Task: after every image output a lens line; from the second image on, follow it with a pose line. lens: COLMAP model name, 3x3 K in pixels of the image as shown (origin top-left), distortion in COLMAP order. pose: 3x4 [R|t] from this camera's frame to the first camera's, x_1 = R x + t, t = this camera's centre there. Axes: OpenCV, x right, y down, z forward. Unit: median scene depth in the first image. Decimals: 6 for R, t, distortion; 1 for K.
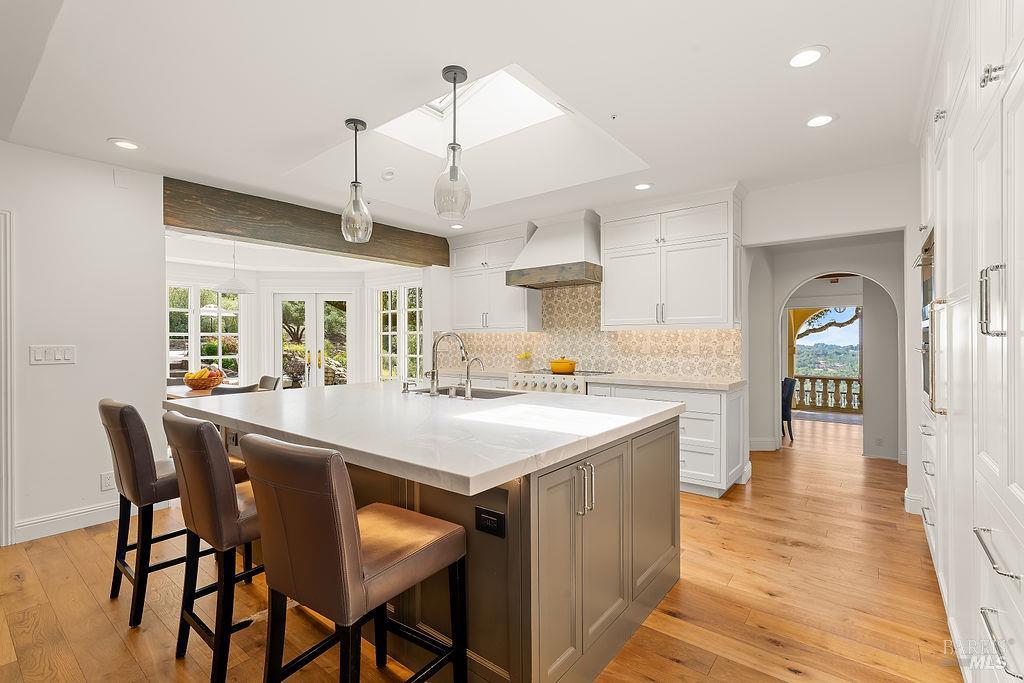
lens RADIAL K [[458.2, 0, 510.6], [0, 458.2, 339.5], [0, 0, 1]] dist [-0.003747, -0.000333]
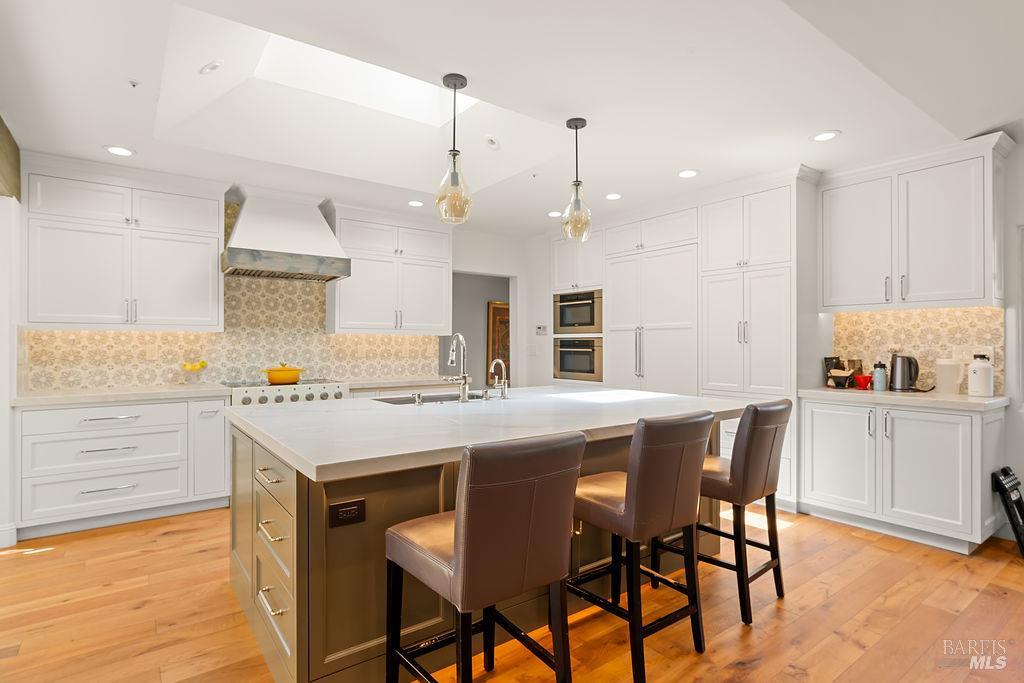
lens RADIAL K [[544.4, 0, 522.6], [0, 544.4, 340.4], [0, 0, 1]] dist [-0.005522, 0.004781]
pose [[0.244338, 0.010312, 0.969635, -0.740549], [-0.004973, 0.999944, -0.009381, 0.002653], [-0.969677, -0.002530, 0.244376, 0.348841]]
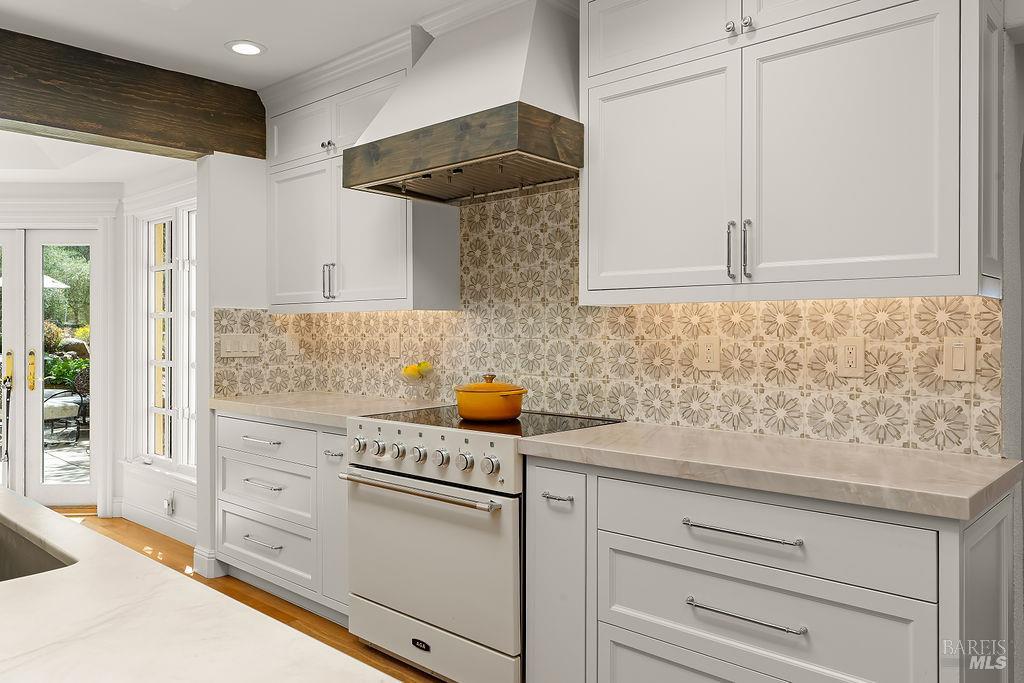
lens RADIAL K [[746.4, 0, 500.8], [0, 746.4, 325.5], [0, 0, 1]] dist [0.001416, 0.003259]
pose [[0.997053, 0.002355, -0.076678, 0.172136], [-0.002606, 0.999992, -0.003175, -0.001358], [0.076670, 0.003366, 0.997051, 0.395901]]
